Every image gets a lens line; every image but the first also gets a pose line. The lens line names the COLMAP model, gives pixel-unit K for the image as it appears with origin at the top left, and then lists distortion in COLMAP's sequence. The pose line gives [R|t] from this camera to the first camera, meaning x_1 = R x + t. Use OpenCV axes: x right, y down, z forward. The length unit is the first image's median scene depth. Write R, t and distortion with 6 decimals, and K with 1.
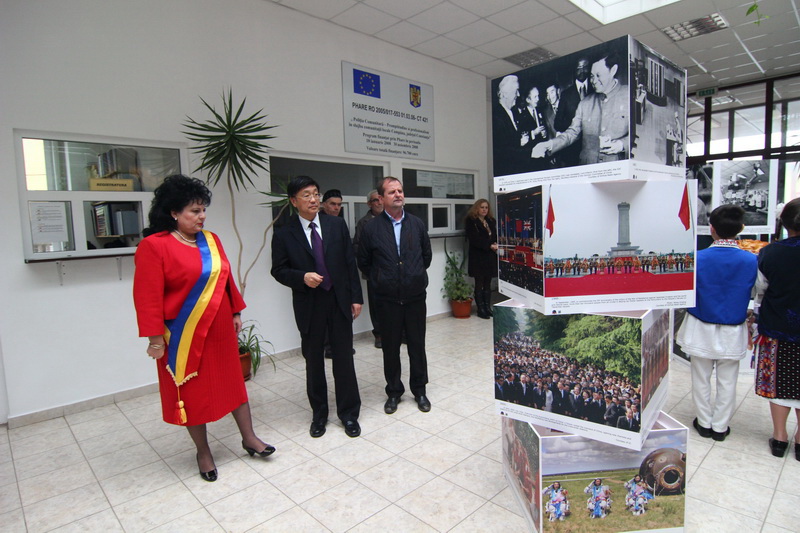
lens RADIAL K [[453.8, 0, 407.1], [0, 453.8, 264.9], [0, 0, 1]] dist [-0.010390, -0.008157]
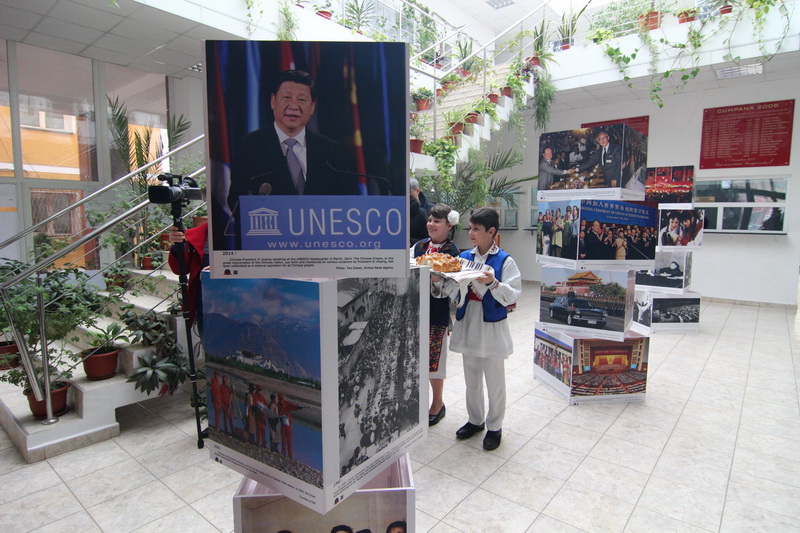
lens RADIAL K [[453.8, 0, 406.7], [0, 453.8, 265.6], [0, 0, 1]] dist [-0.010390, -0.008157]
pose [[-0.992964, 0.039582, -0.111609, 0.783741], [0.017348, 0.980936, 0.193553, -0.166150], [0.117142, 0.190255, -0.974721, 1.594235]]
